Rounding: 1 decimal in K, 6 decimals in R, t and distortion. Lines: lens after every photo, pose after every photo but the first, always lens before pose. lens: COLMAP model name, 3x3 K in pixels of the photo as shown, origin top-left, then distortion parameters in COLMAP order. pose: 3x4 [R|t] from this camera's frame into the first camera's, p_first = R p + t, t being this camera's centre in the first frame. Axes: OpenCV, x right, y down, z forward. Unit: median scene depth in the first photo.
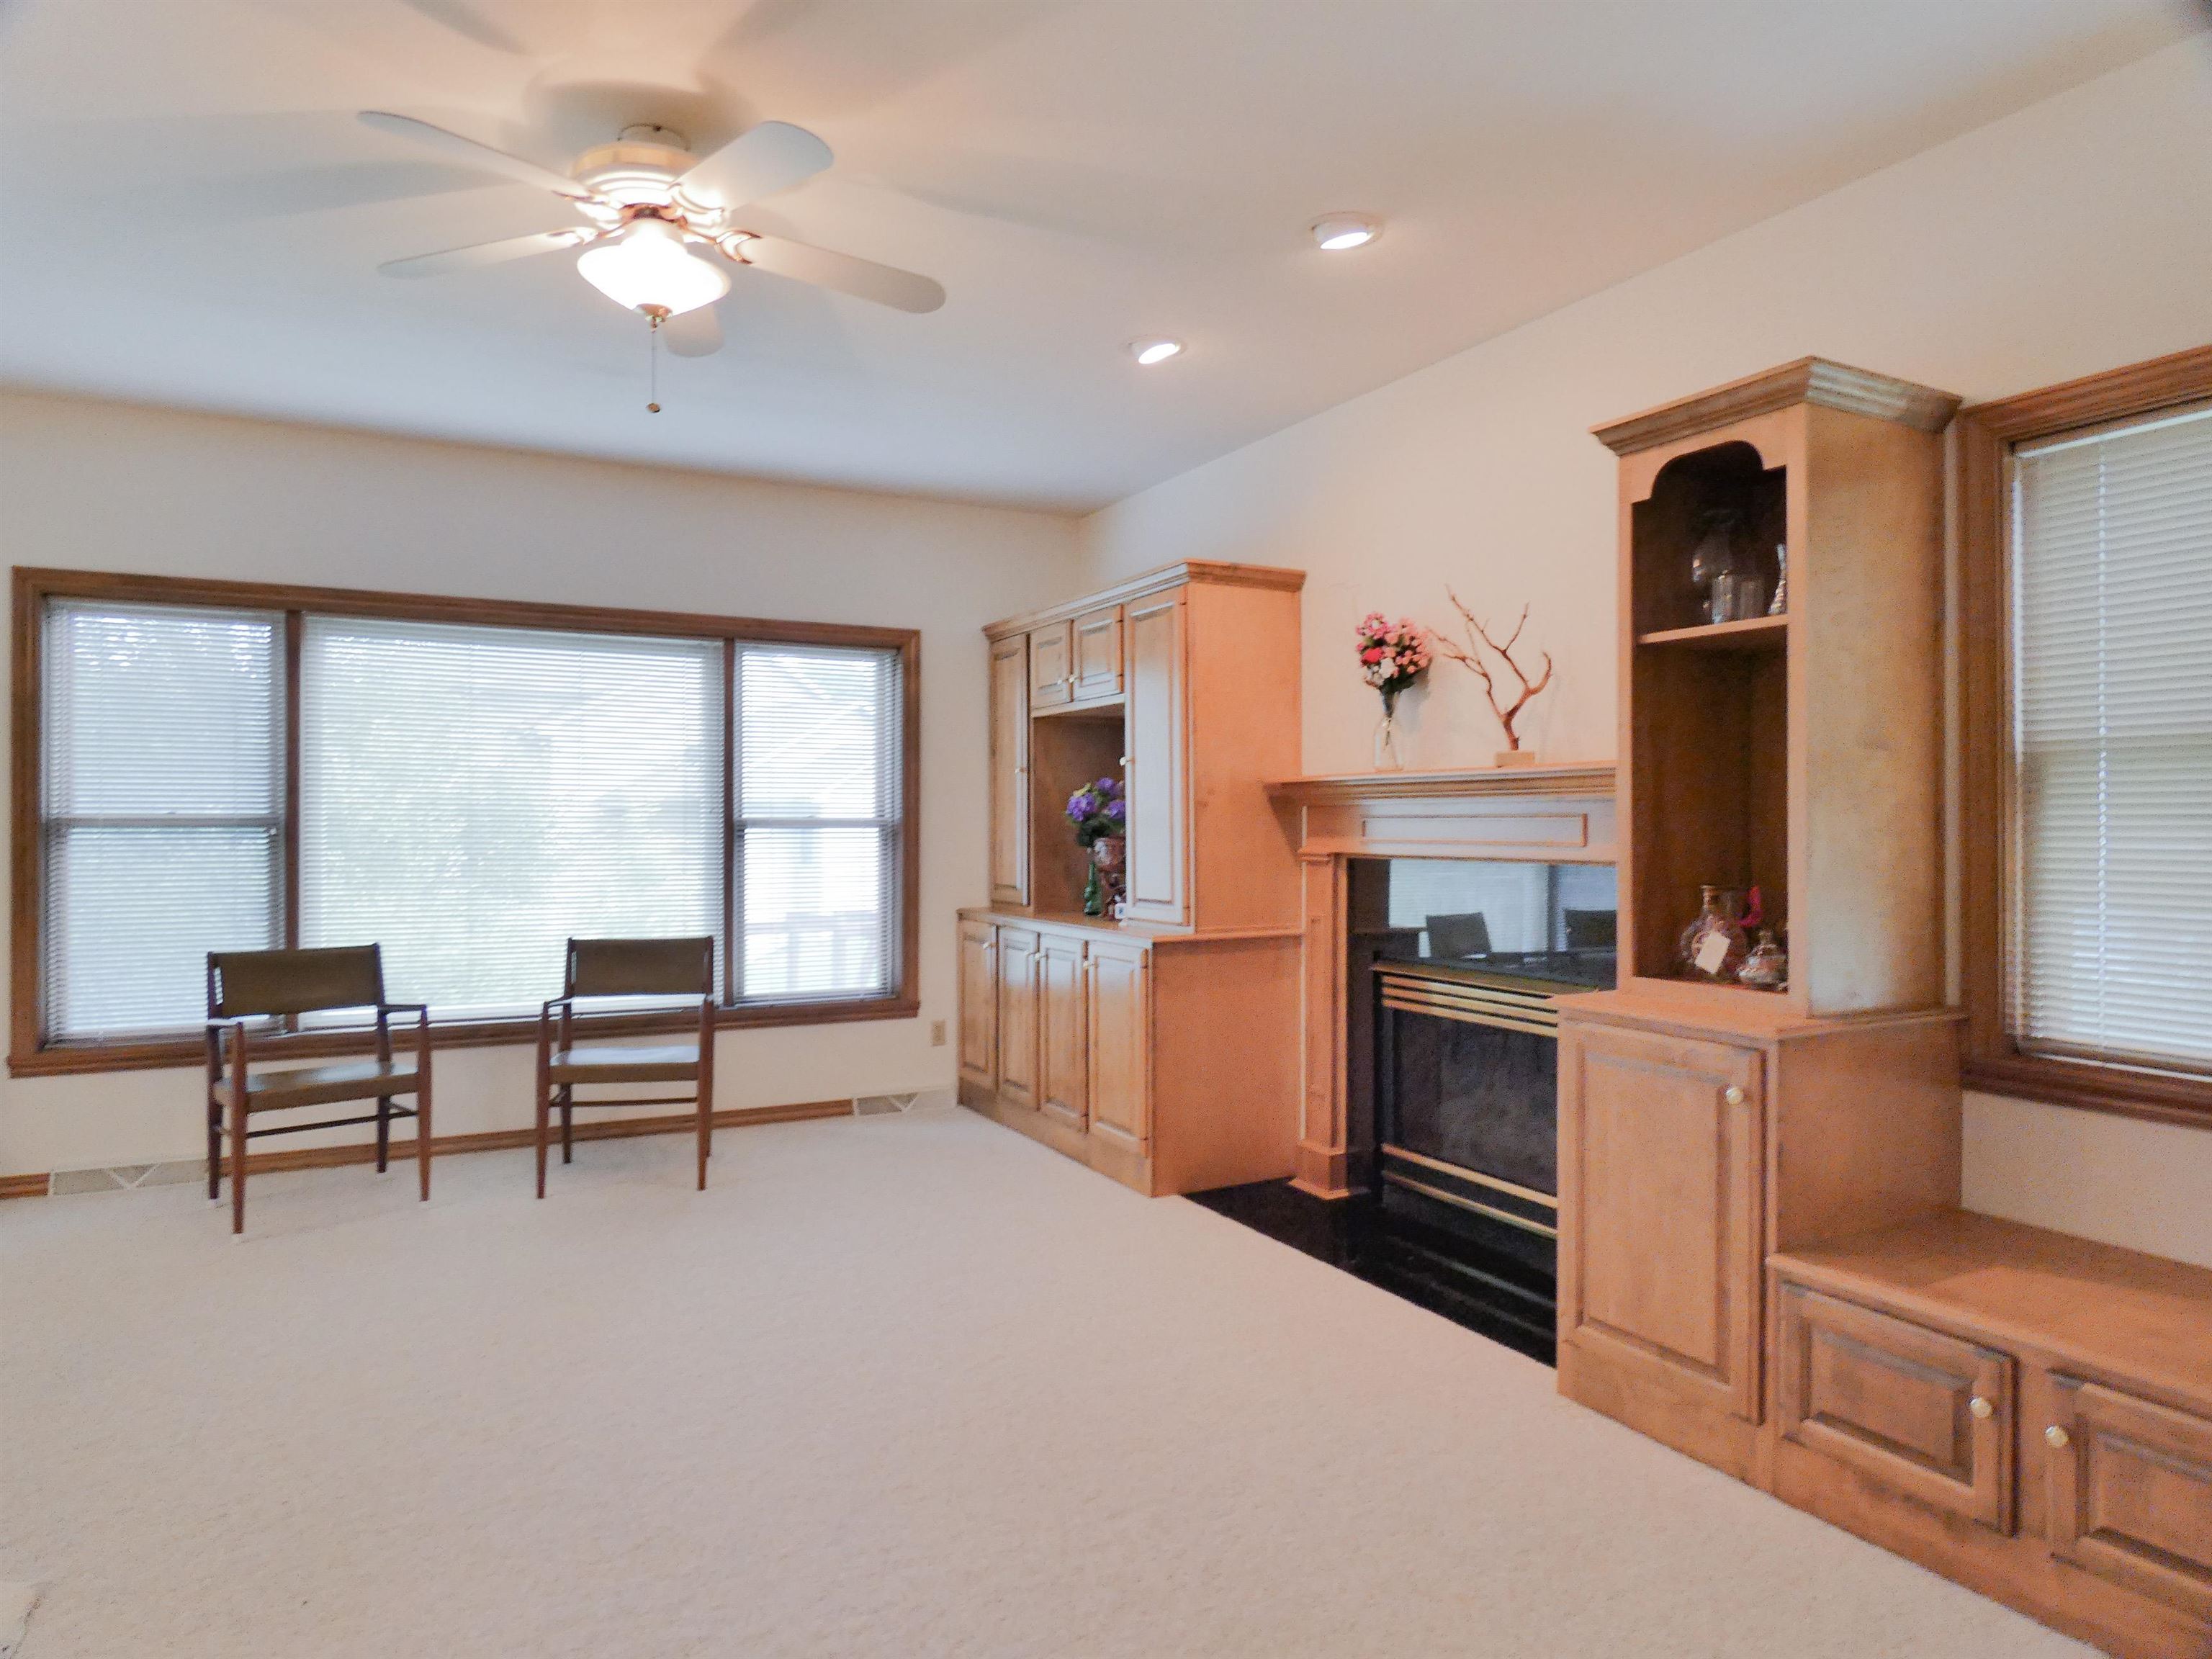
lens RADIAL K [[1378.8, 0, 1105.4], [0, 1378.8, 832.9], [0, 0, 1]] dist [0.003463, -0.000911]
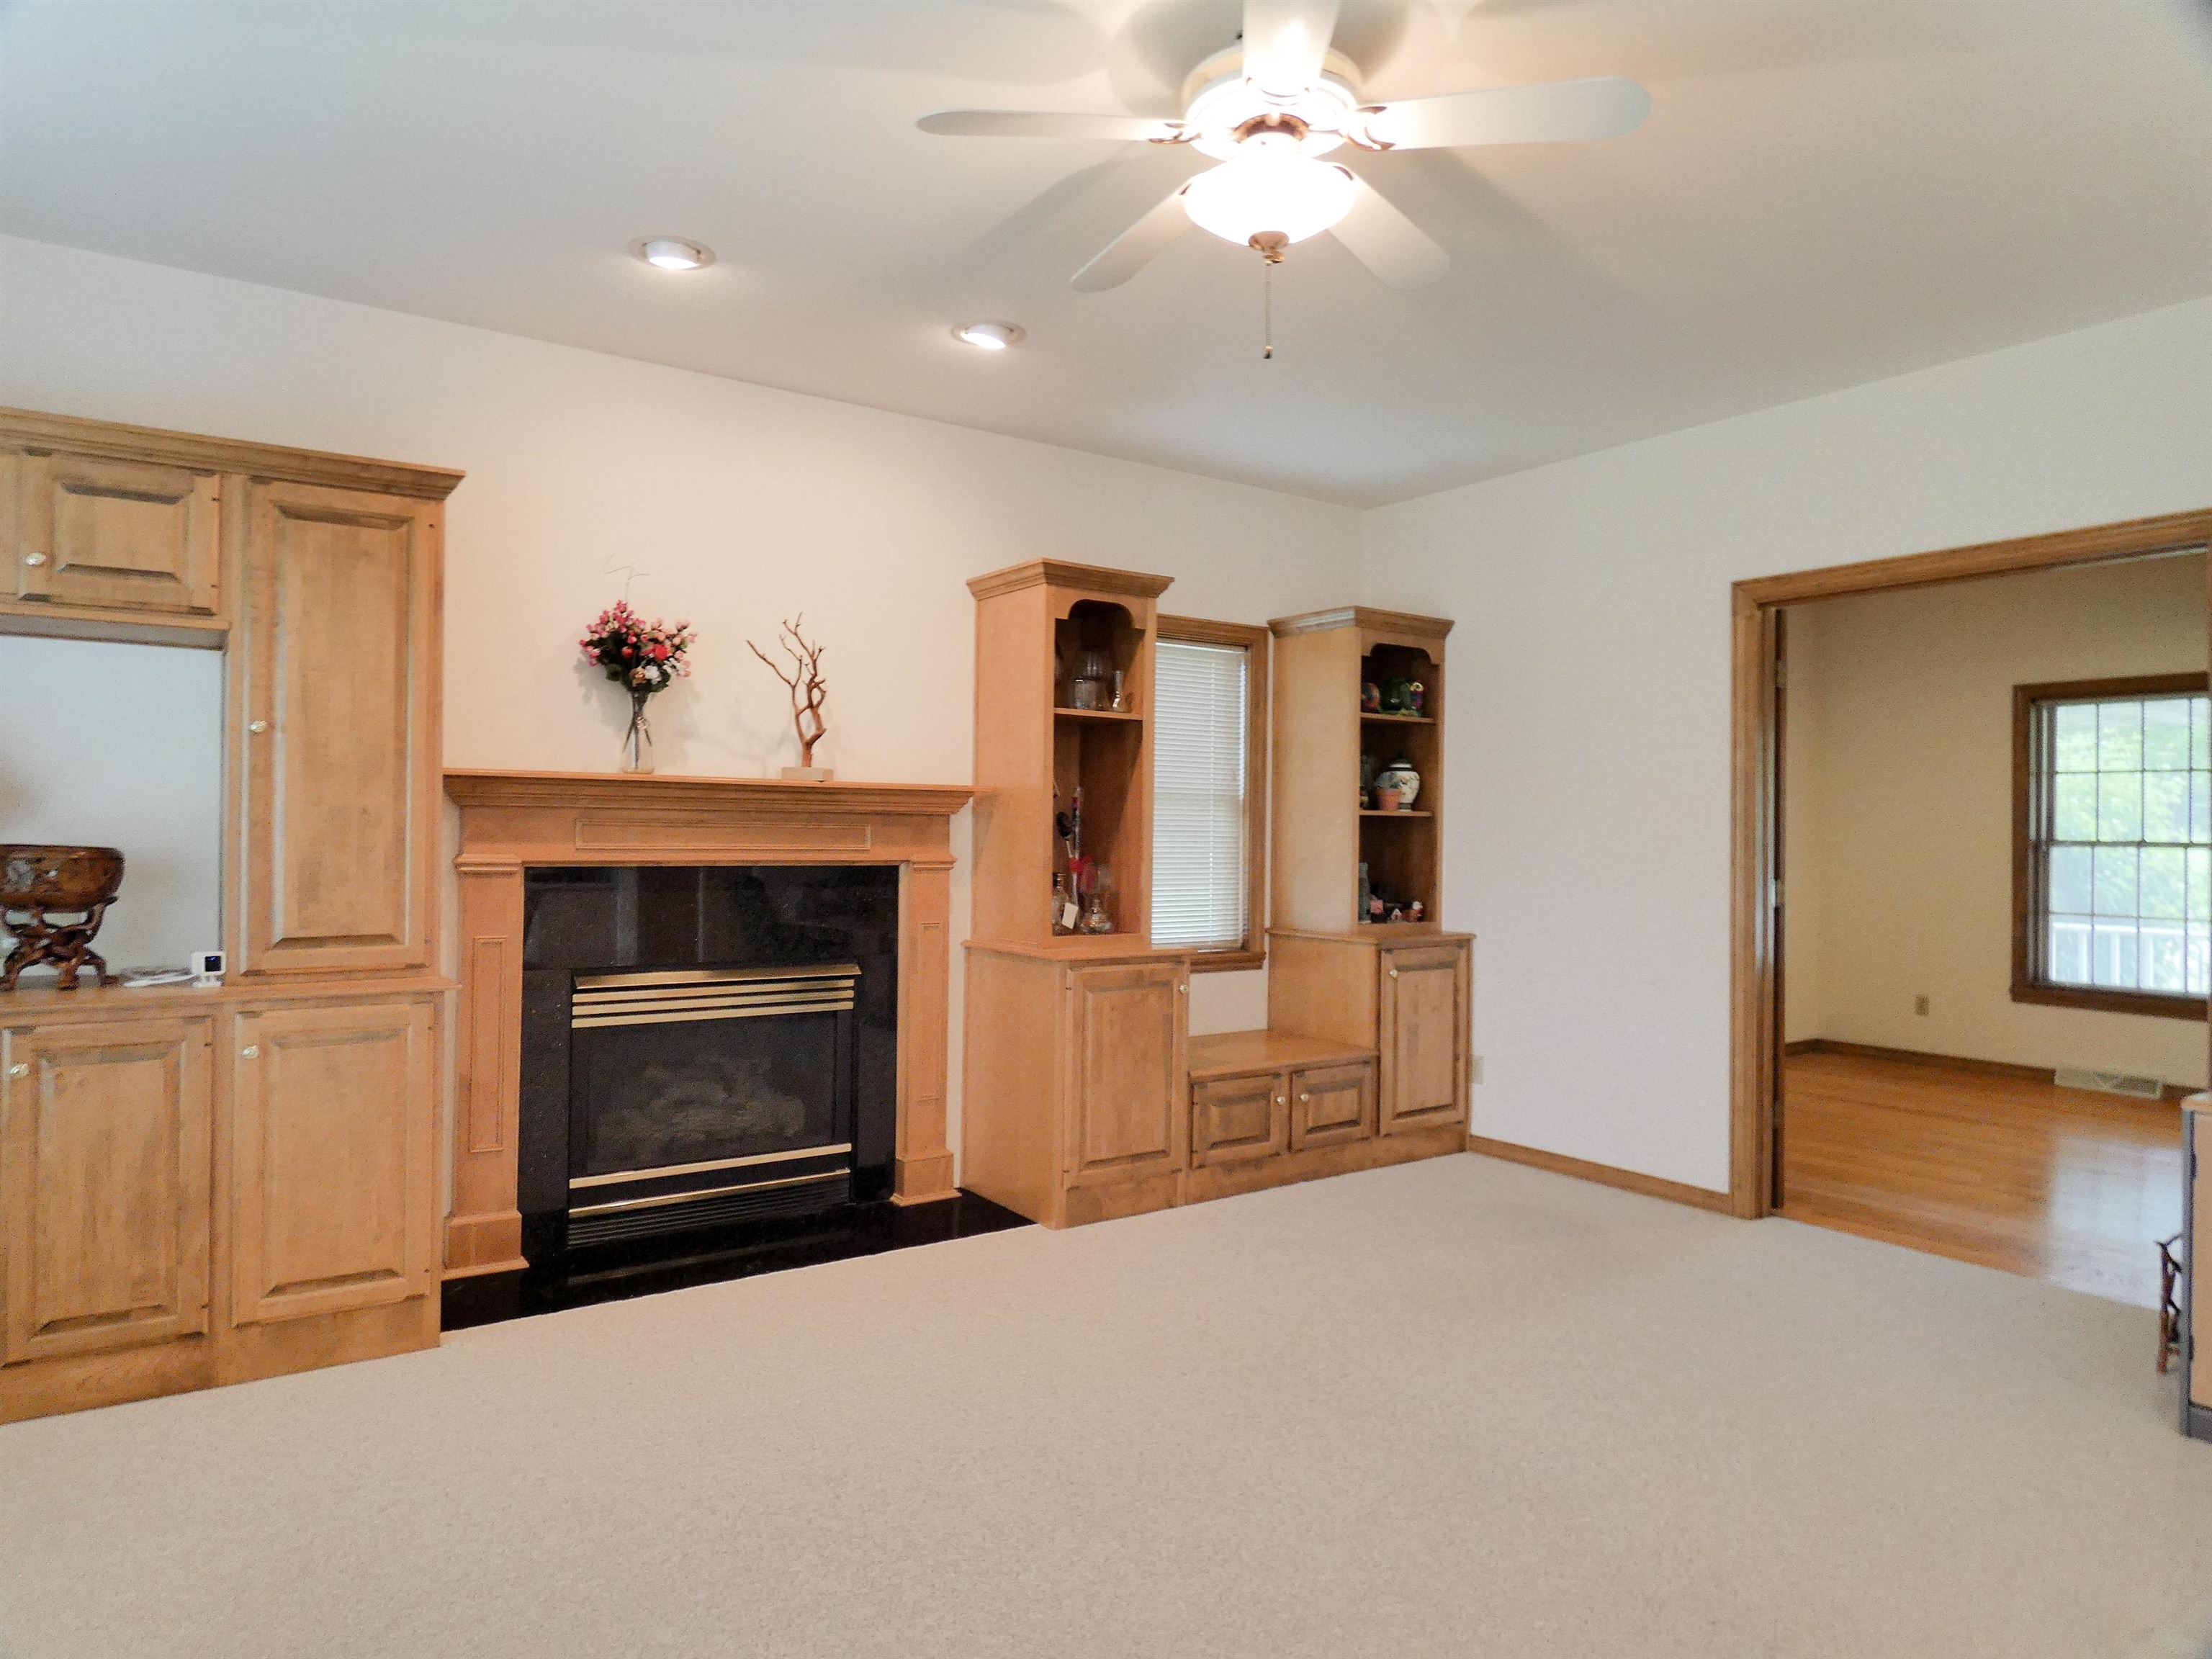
lens RADIAL K [[1360.1, 0, 1105.3], [0, 1360.1, 804.2], [0, 0, 1]] dist [-0.002817, -0.002025]
pose [[-0.096959, 0.004737, 0.995277, -1.103969], [-0.004219, 0.999978, -0.005170, -0.030486], [-0.995279, -0.004700, -0.096937, 1.102730]]
